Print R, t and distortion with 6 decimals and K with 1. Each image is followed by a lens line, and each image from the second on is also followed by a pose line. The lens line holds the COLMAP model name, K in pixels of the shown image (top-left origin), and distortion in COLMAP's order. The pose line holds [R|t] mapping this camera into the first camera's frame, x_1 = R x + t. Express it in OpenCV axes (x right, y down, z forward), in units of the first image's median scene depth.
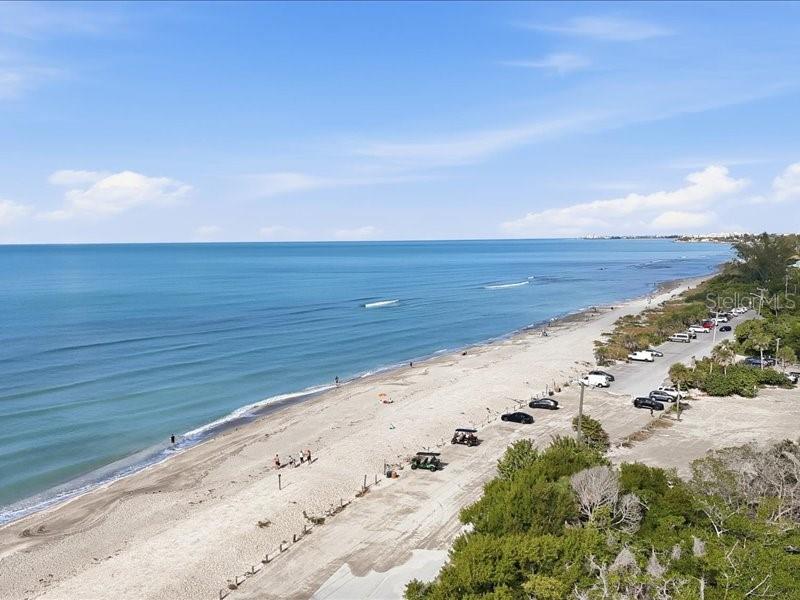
lens RADIAL K [[763.3, 0, 400.0], [0, 763.3, 300.0], [0, 0, 1]] dist [0.132426, -0.282080]
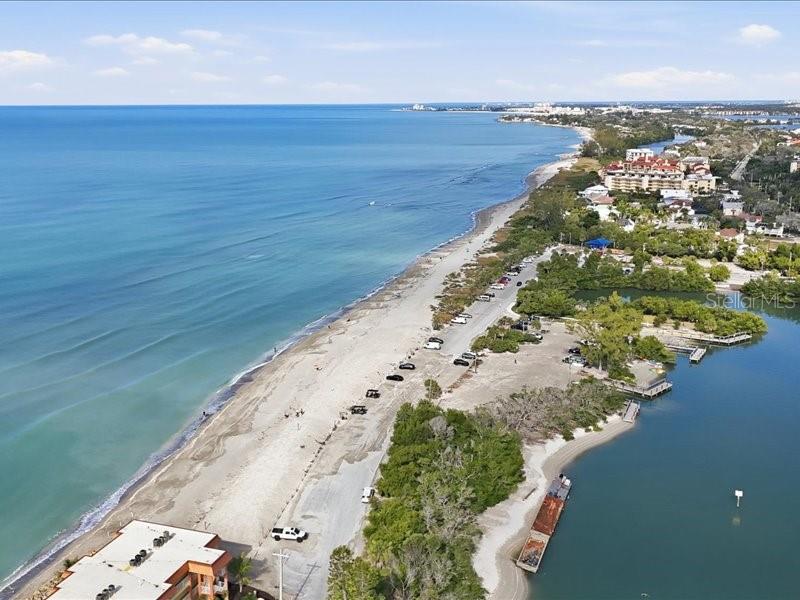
lens RADIAL K [[763.3, 0, 400.0], [0, 763.3, 300.0], [0, 0, 1]] dist [0.132426, -0.282080]
pose [[0.976203, -0.040322, 0.213076, -0.254749], [0.010564, 0.990237, 0.138991, -0.332651], [-0.216600, -0.133432, 0.967099, -0.890559]]
